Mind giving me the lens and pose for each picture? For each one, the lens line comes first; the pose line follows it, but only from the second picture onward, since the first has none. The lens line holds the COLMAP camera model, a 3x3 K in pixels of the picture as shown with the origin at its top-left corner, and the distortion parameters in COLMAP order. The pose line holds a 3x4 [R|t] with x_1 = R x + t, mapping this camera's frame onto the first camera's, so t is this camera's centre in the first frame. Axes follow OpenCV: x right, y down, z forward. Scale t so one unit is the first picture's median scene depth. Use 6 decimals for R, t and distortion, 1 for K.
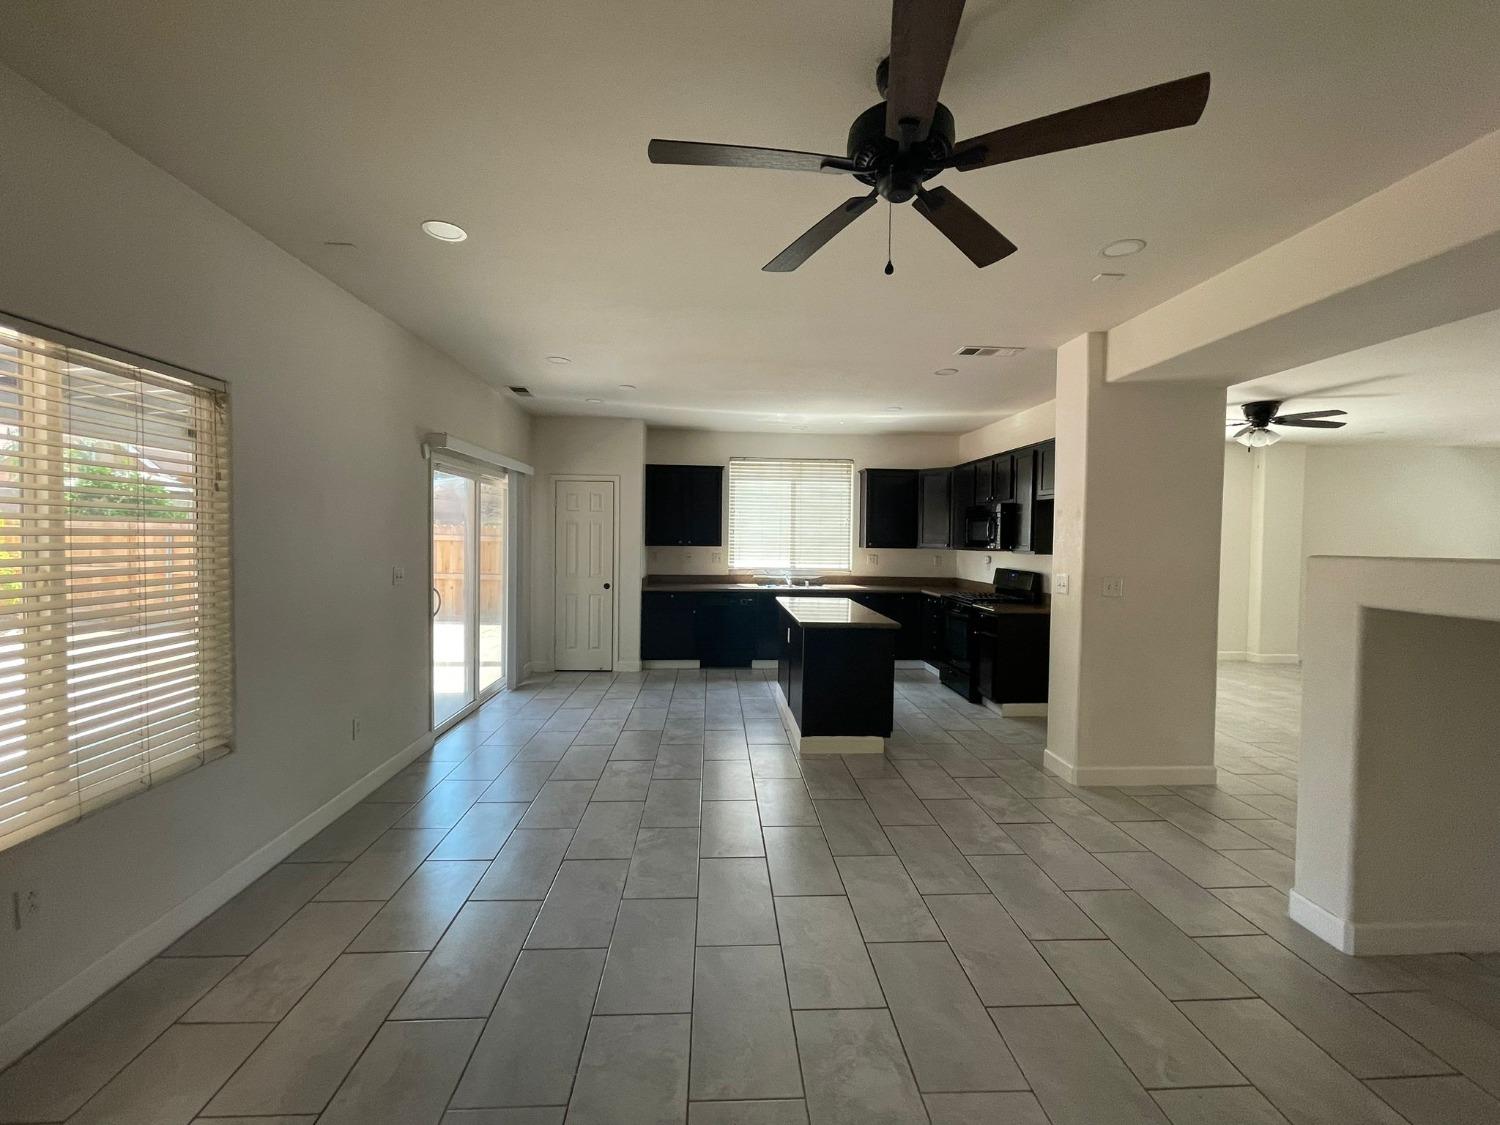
lens RADIAL K [[609.2, 0, 753.4], [0, 609.2, 554.0], [0, 0, 1]] dist [-0.004071, 0.000160]
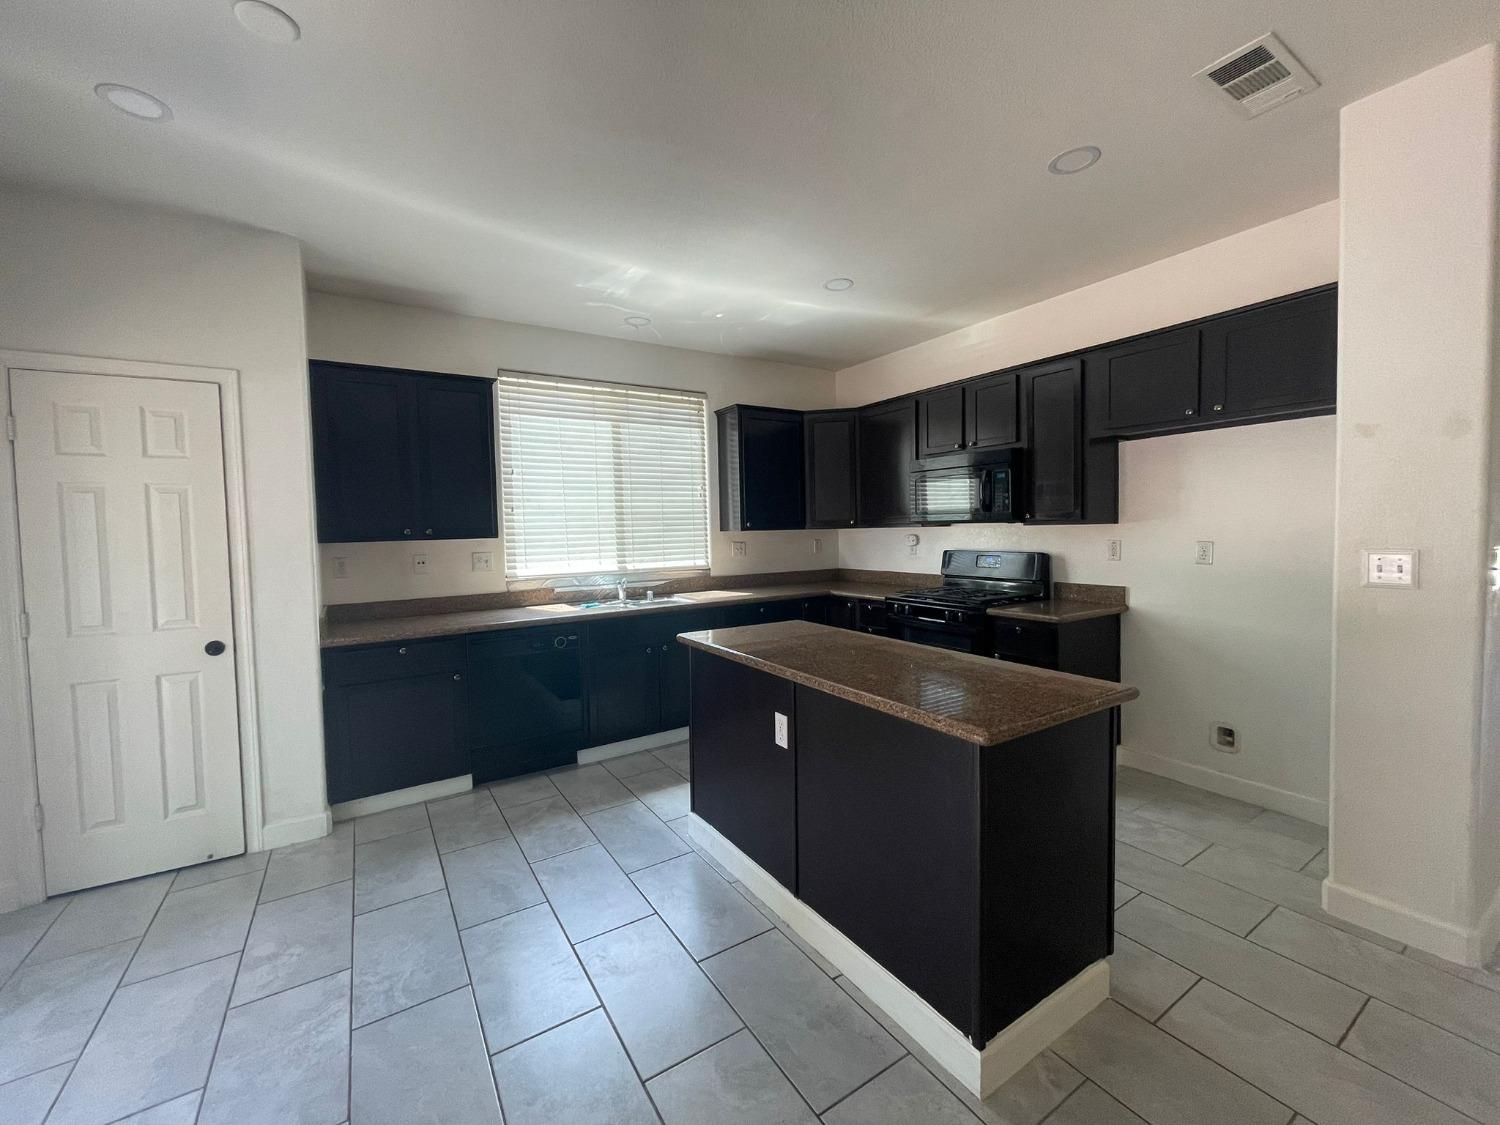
lens RADIAL K [[609.2, 0, 749.6], [0, 609.2, 552.1], [0, 0, 1]] dist [-0.004071, 0.000160]
pose [[0.876359, -0.053960, 0.478627, -0.113270], [0.049664, 0.998532, 0.021639, -0.001220], [-0.479092, 0.004807, 0.877752, 0.452306]]
